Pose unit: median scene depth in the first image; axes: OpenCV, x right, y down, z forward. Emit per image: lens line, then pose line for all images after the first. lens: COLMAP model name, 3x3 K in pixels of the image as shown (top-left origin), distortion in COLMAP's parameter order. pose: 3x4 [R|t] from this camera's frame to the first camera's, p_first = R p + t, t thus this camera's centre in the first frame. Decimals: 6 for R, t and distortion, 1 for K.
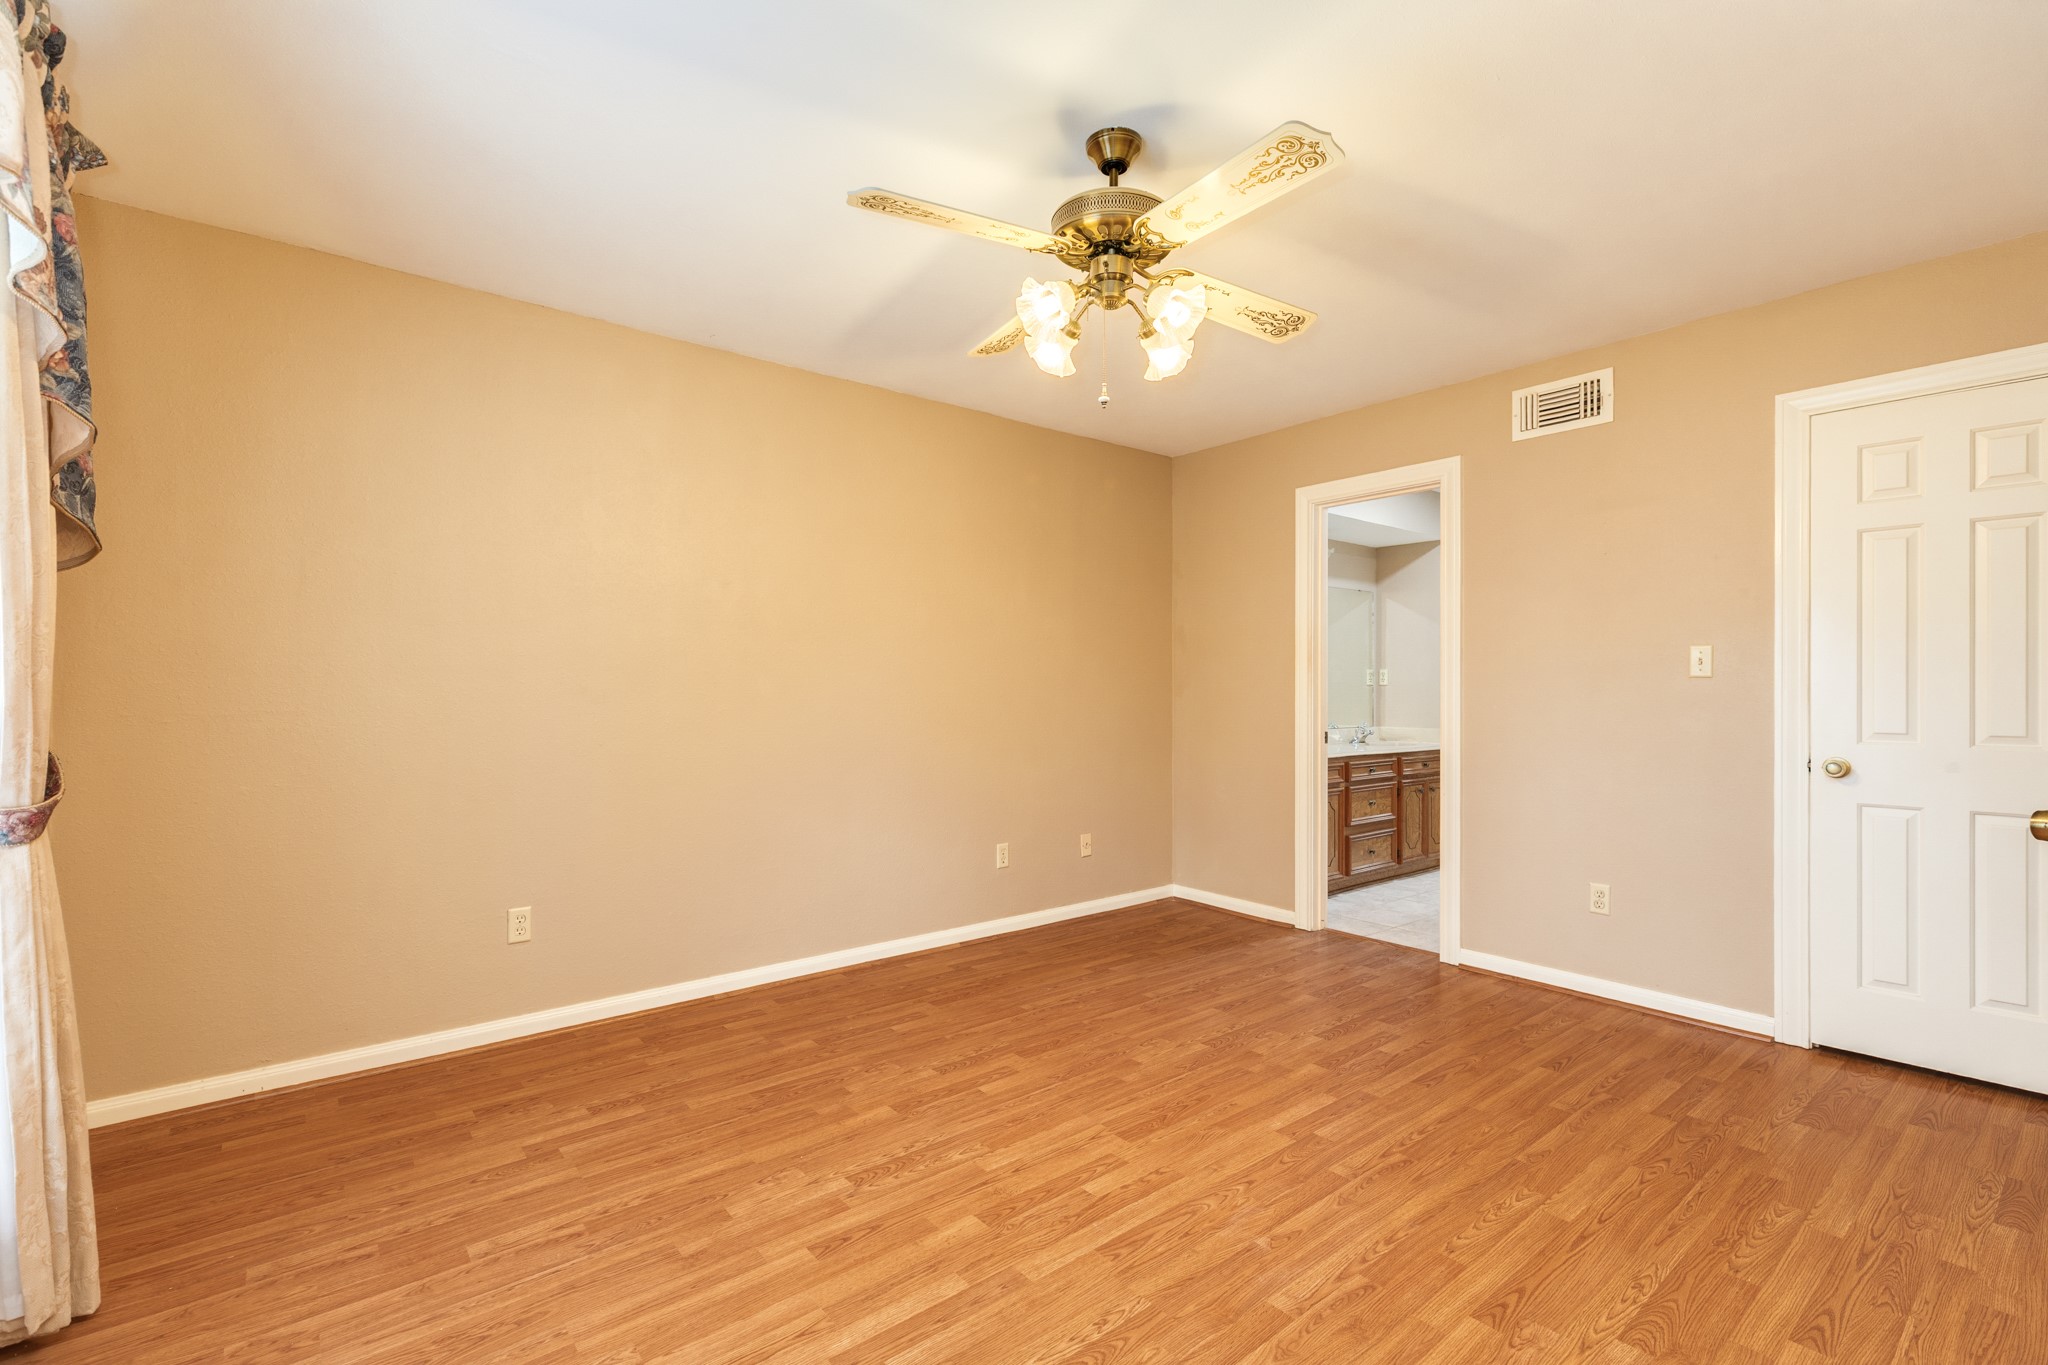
lens RADIAL K [[909.7, 0, 1023.4], [0, 909.7, 691.1], [0, 0, 1]] dist [0.004032, 0.000348]
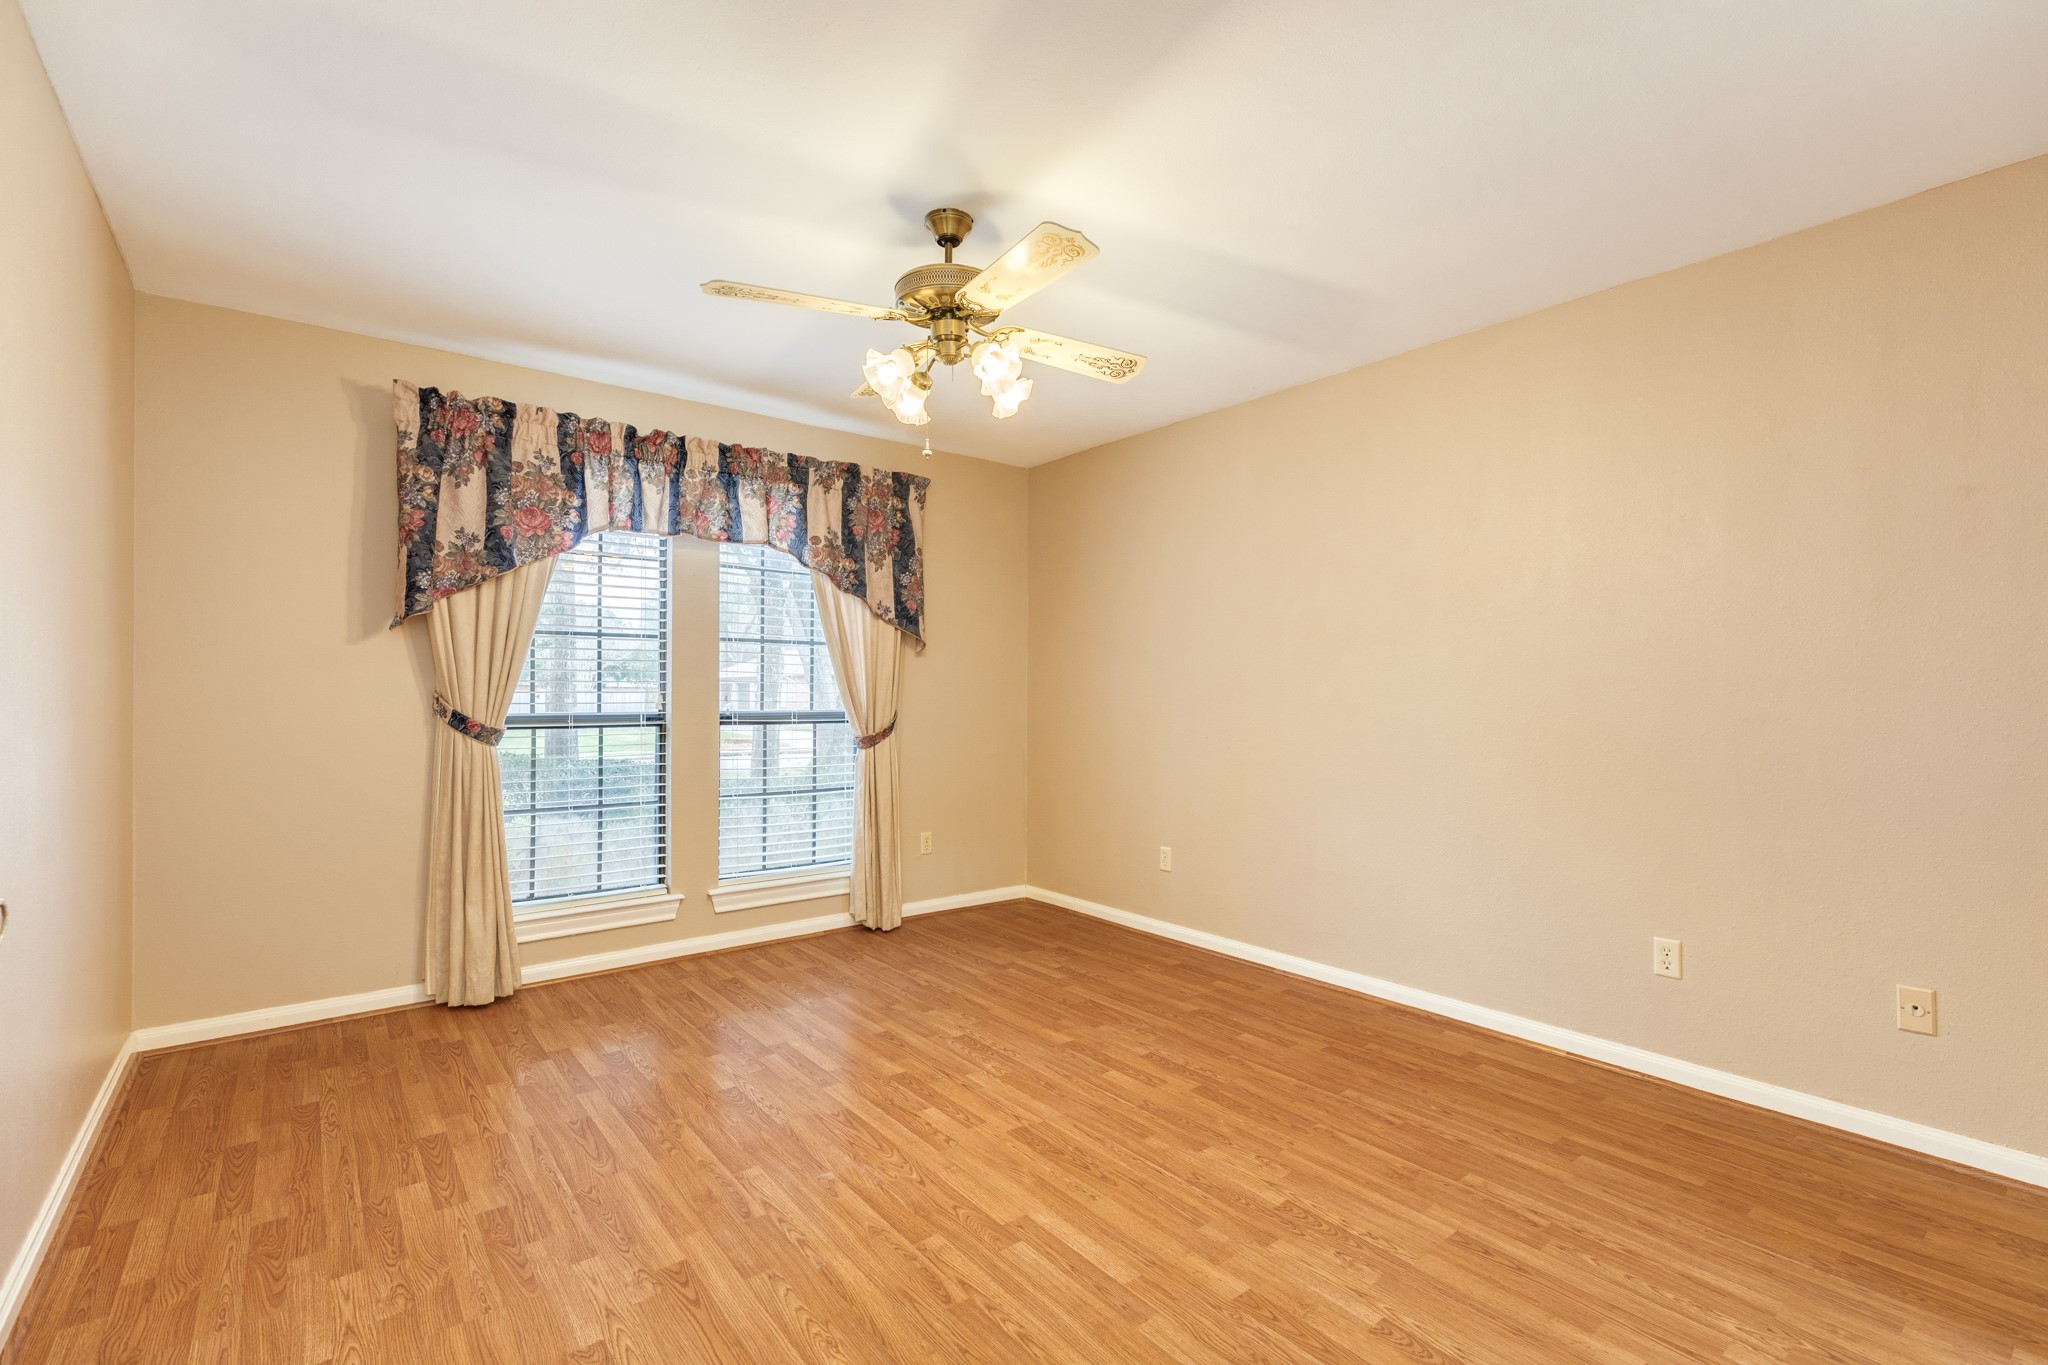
lens RADIAL K [[909.7, 0, 1023.4], [0, 909.7, 691.1], [0, 0, 1]] dist [0.004032, 0.000348]
pose [[-0.010913, -0.003747, -0.999933, 1.026854], [-0.005541, 0.999978, -0.003687, -0.002586], [0.999925, 0.005500, -0.010934, 0.913370]]
